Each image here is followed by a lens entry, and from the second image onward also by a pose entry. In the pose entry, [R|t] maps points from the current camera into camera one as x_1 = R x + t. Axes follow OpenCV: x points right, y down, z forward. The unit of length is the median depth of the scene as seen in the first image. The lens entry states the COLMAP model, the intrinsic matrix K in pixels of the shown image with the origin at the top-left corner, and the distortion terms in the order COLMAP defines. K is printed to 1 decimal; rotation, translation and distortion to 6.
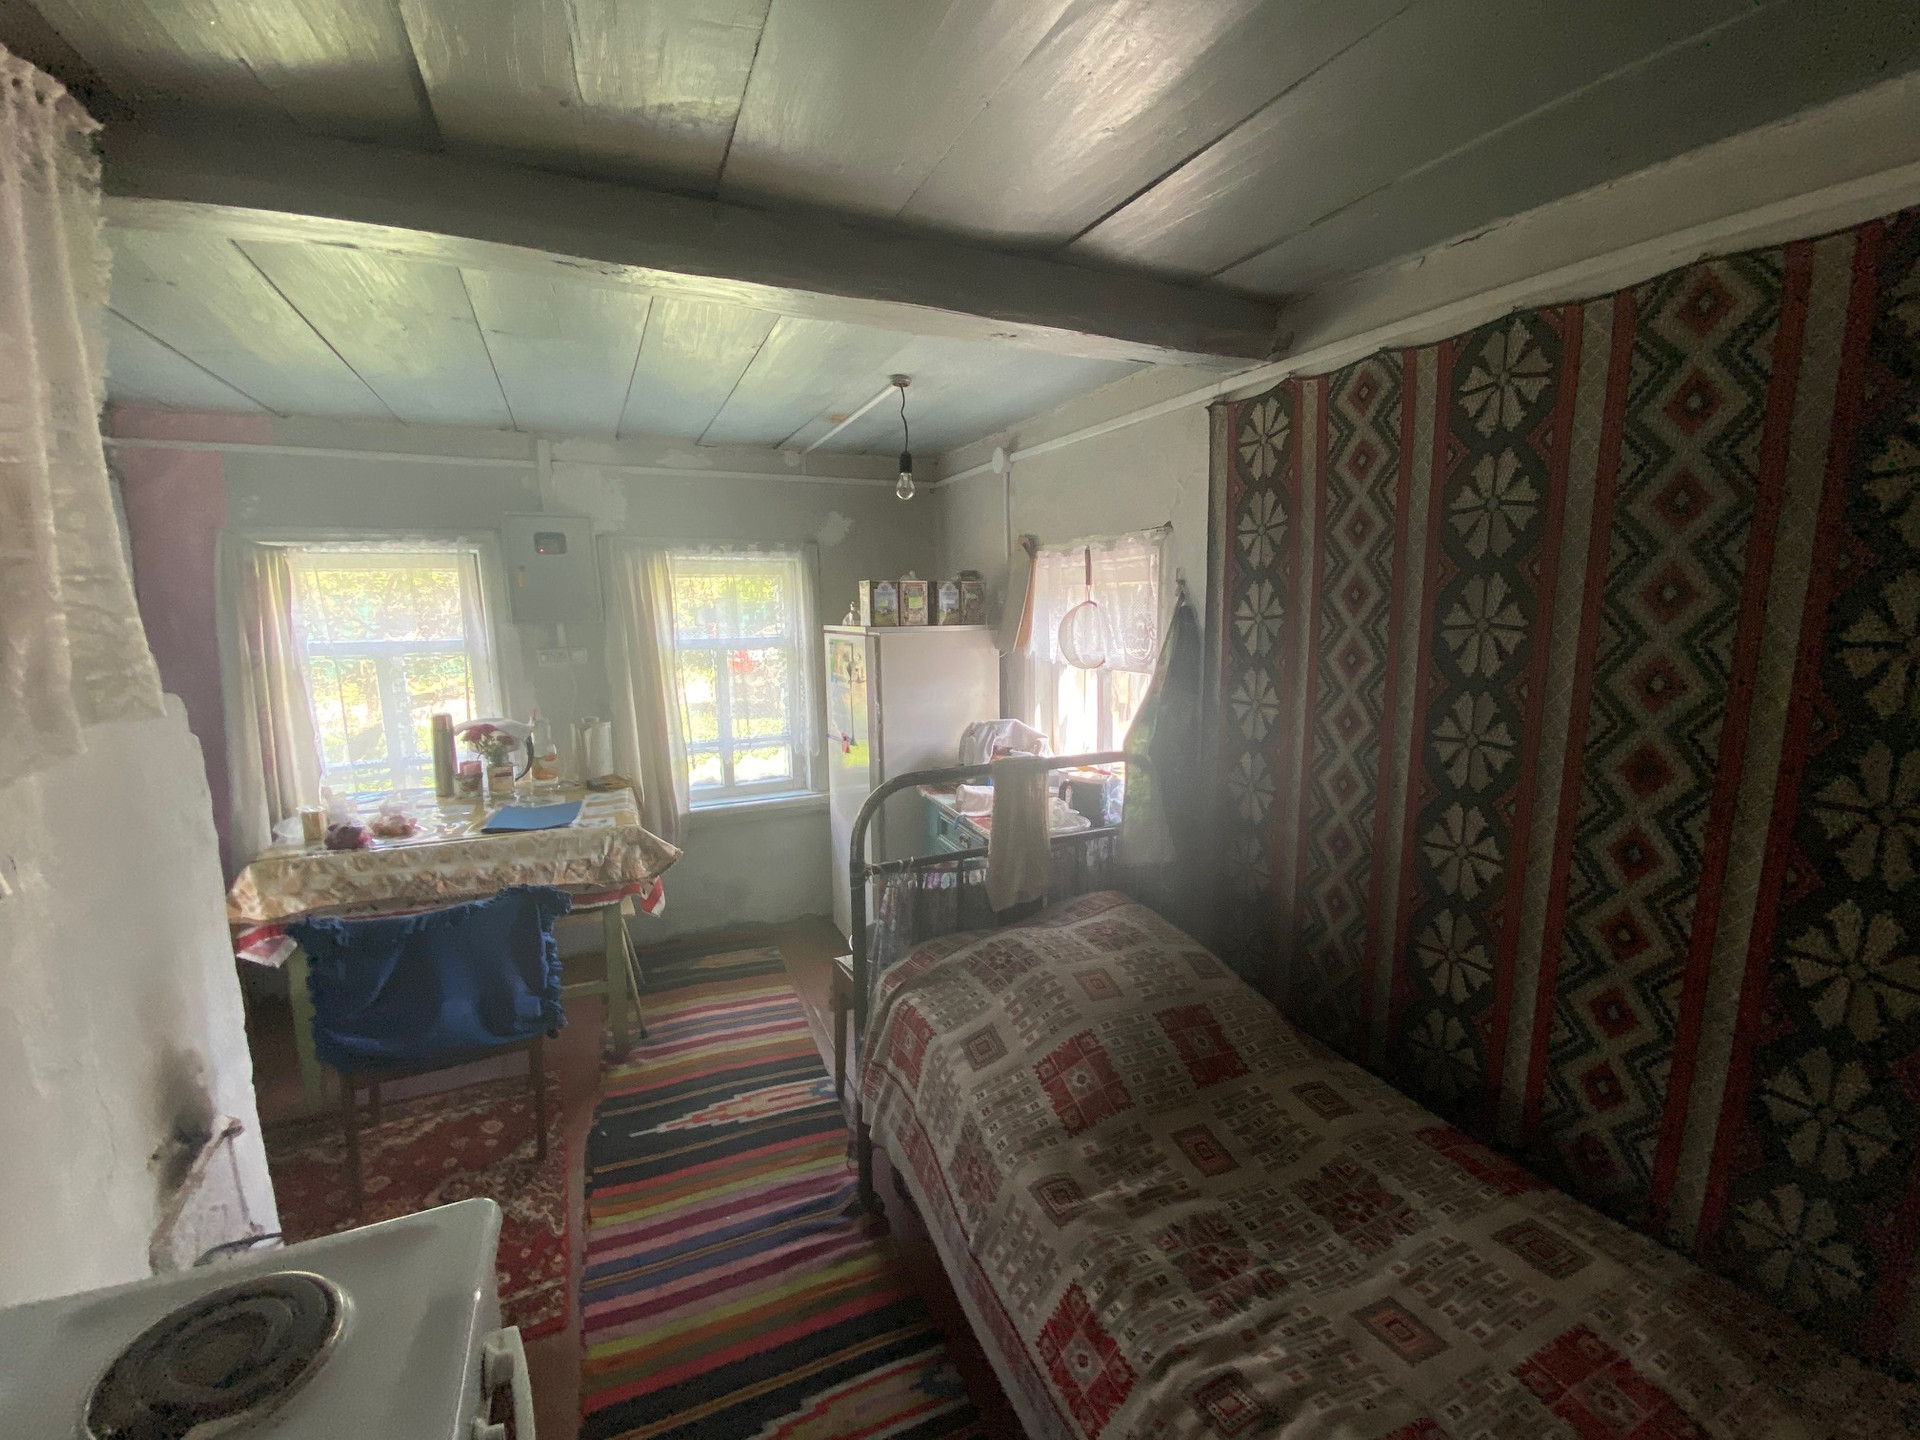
lens RADIAL K [[770.5, 0, 955.1], [0, 770.5, 715.9], [0, 0, 1]] dist [0.034939, -0.029555]
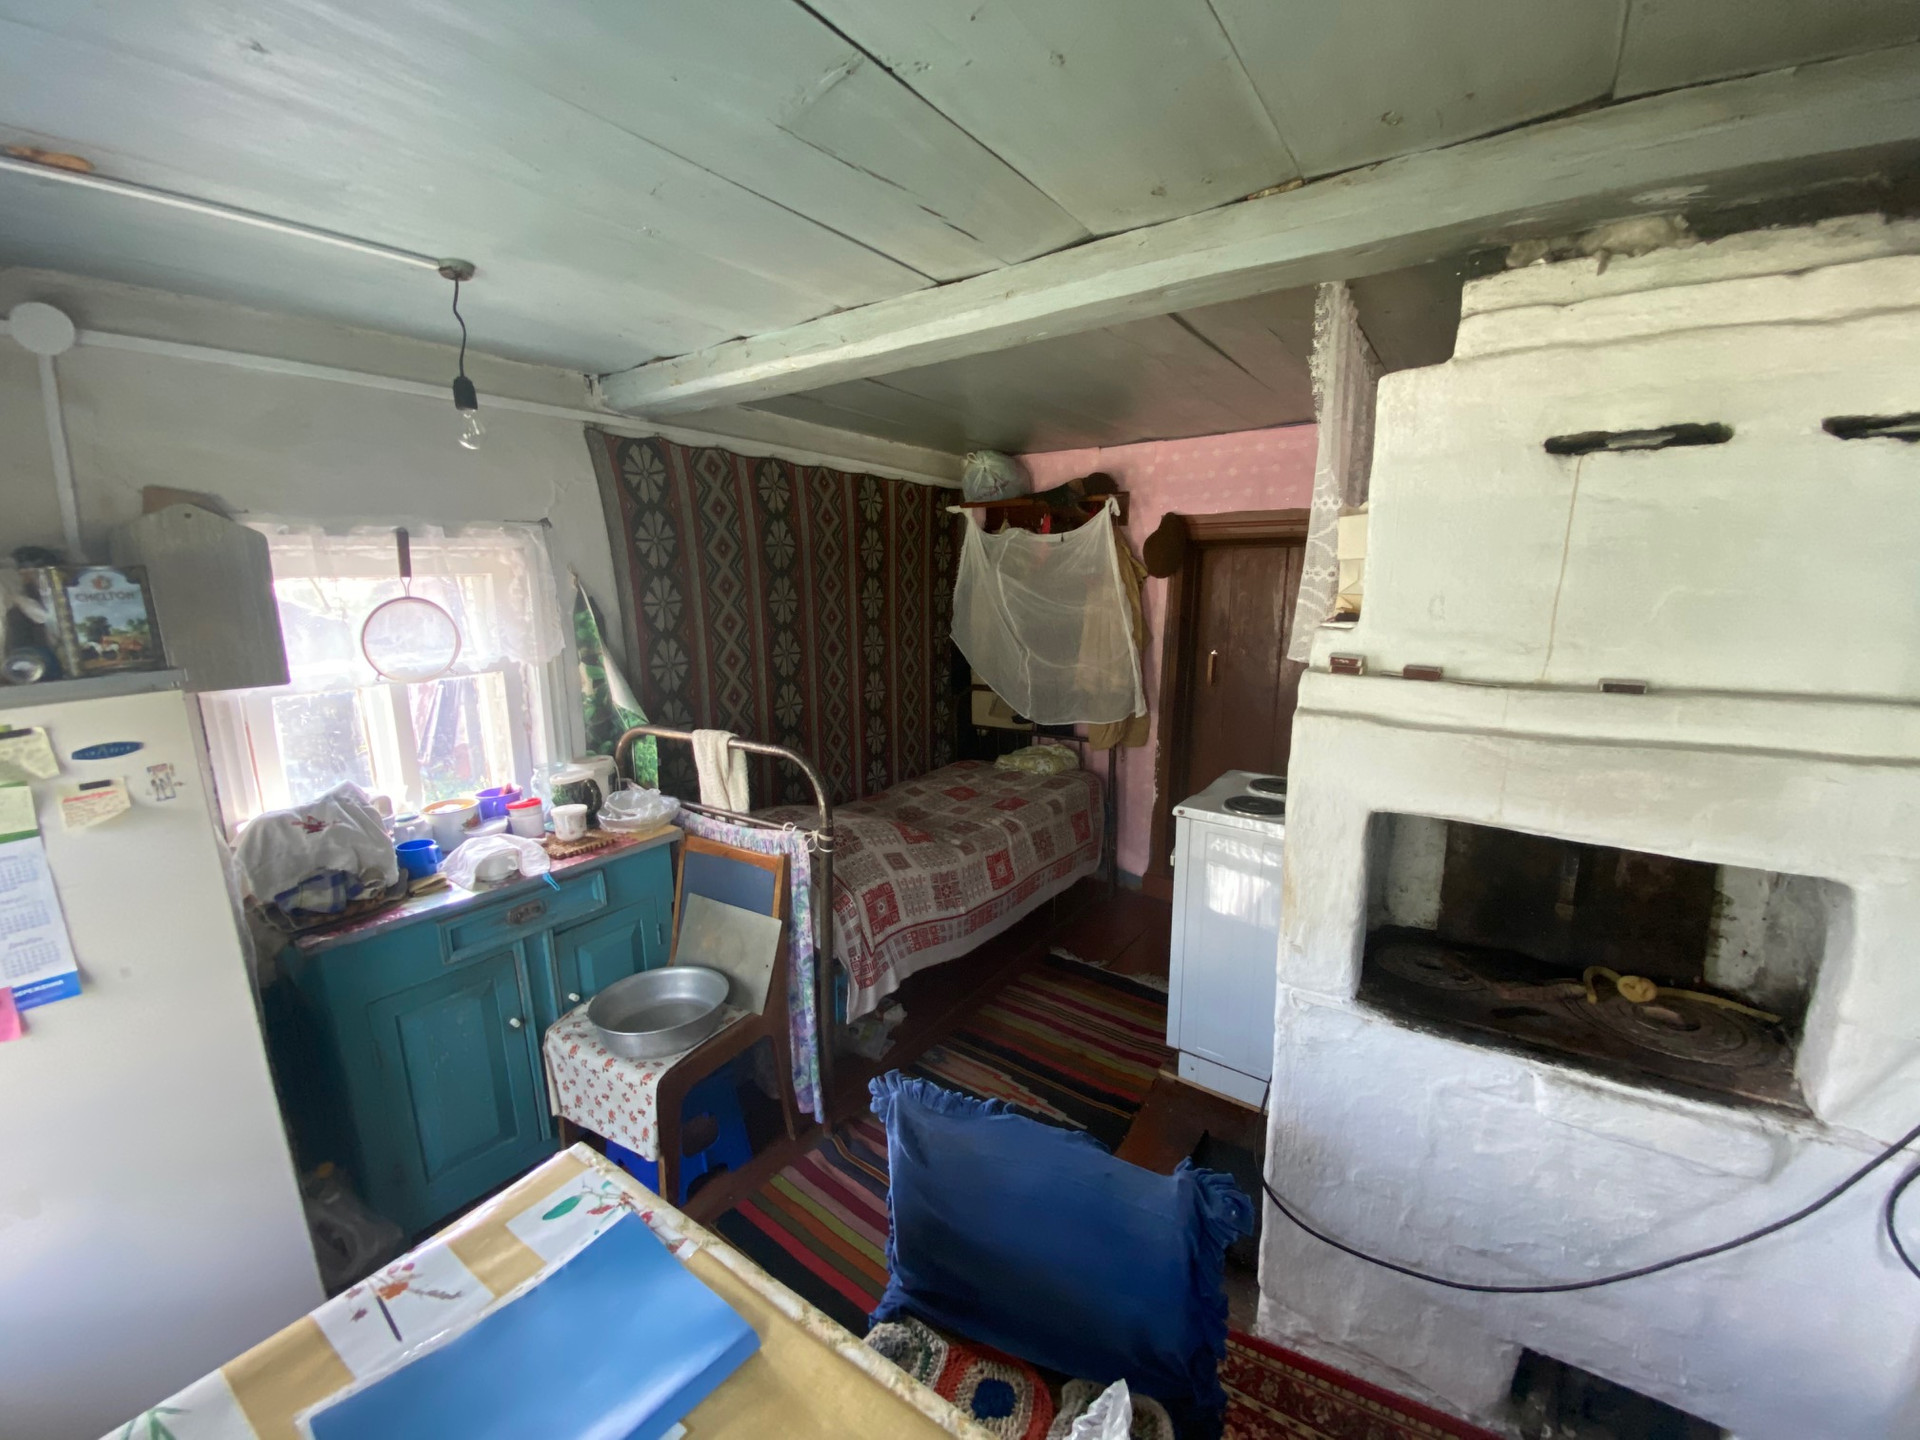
lens RADIAL K [[770.5, 0, 955.1], [0, 770.5, 715.9], [0, 0, 1]] dist [0.034939, -0.029555]
pose [[-0.496308, -0.165502, 0.852225, -1.252244], [0.125592, 0.957646, 0.259115, -0.261543], [-0.859014, 0.235634, -0.454501, 1.410552]]
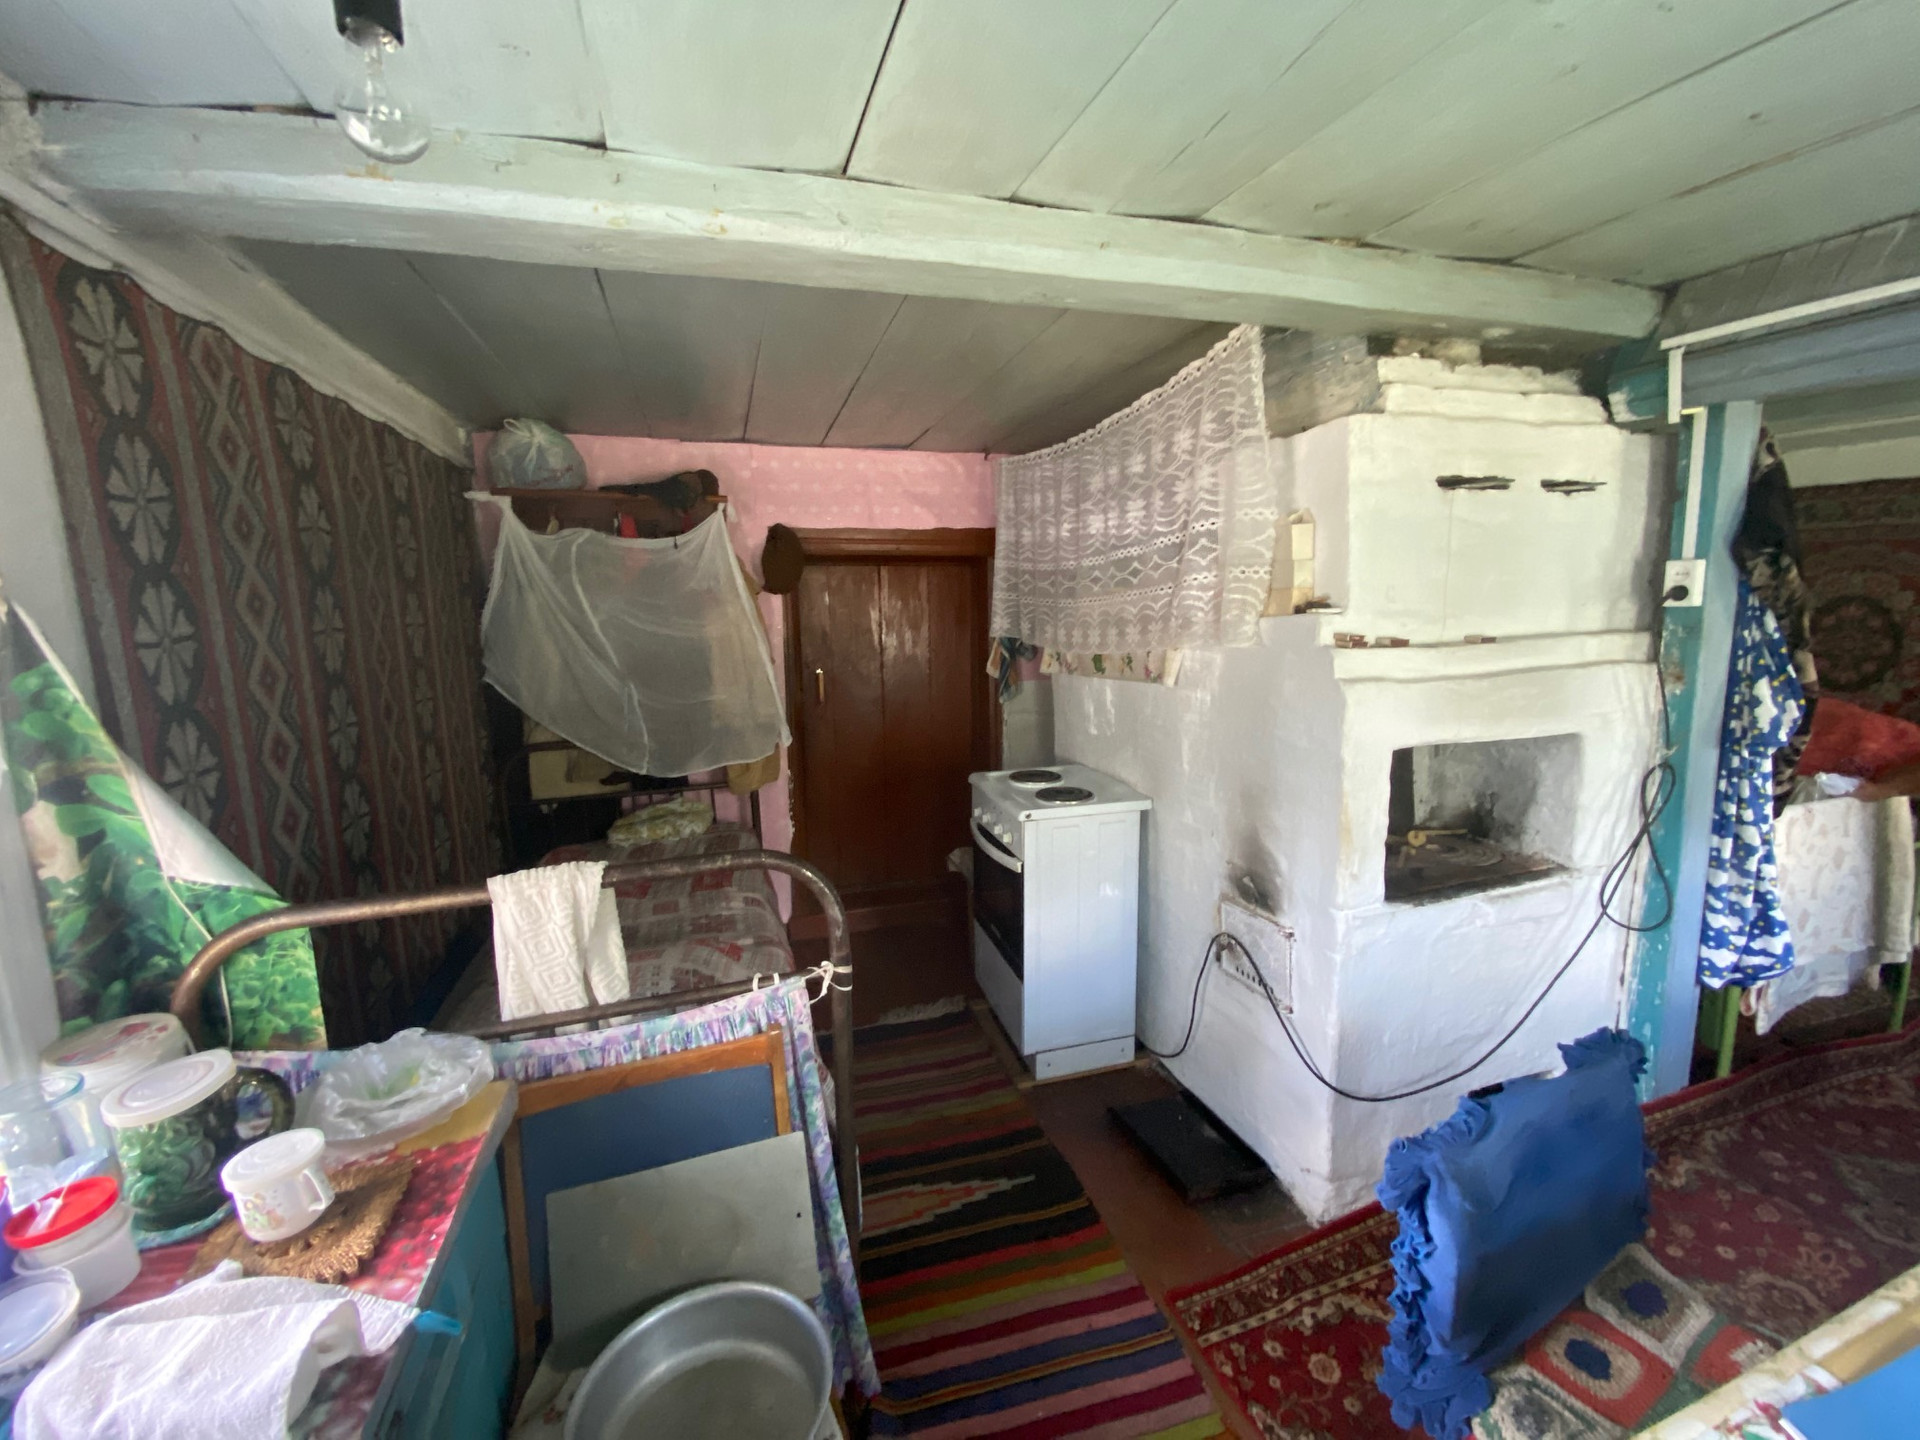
lens RADIAL K [[770.5, 0, 955.1], [0, 770.5, 715.9], [0, 0, 1]] dist [0.034939, -0.029555]
pose [[-0.990601, -0.014447, 0.136016, -0.370269], [0.026661, 0.954937, 0.295607, -0.272489], [-0.134157, 0.296456, -0.945577, 1.742631]]
